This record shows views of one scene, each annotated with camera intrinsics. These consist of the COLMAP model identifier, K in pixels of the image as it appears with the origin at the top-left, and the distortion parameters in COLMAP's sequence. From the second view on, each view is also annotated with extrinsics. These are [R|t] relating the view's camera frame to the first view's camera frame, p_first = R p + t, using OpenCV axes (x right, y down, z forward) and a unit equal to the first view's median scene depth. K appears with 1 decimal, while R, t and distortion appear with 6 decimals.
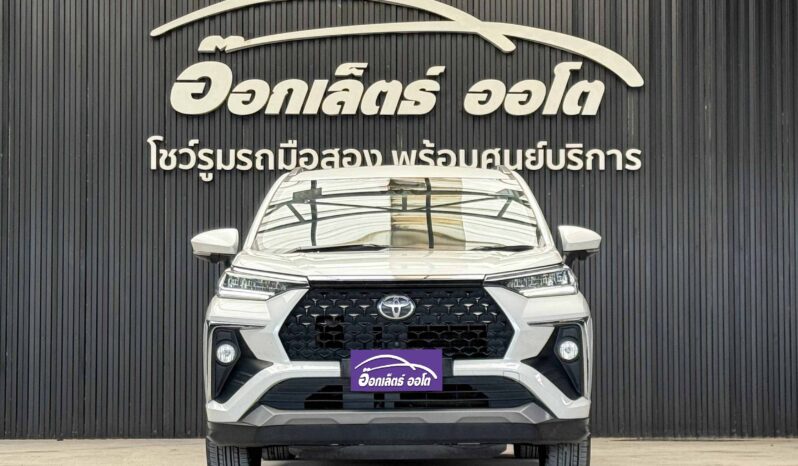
lens RADIAL K [[2403.2, 0, 399.0], [0, 2403.2, 233.0], [0, 0, 1]] dist [0.165334, 0.855249]
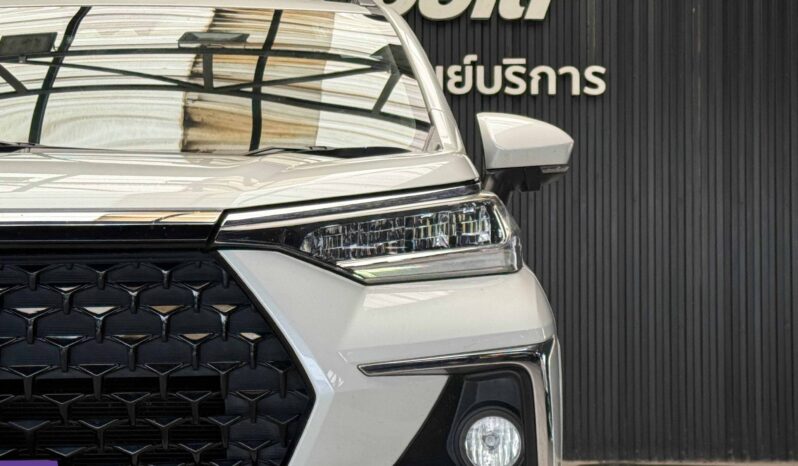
lens RADIAL K [[2040.5, 0, 399.0], [0, 2040.5, 233.0], [0, 0, 1]] dist [0.159816, 0.379478]
pose [[0.999865, 0.002744, 0.016179, 0.052207], [-0.002931, 0.999929, 0.011551, 0.016523], [-0.016146, -0.011596, 0.999802, 0.709422]]
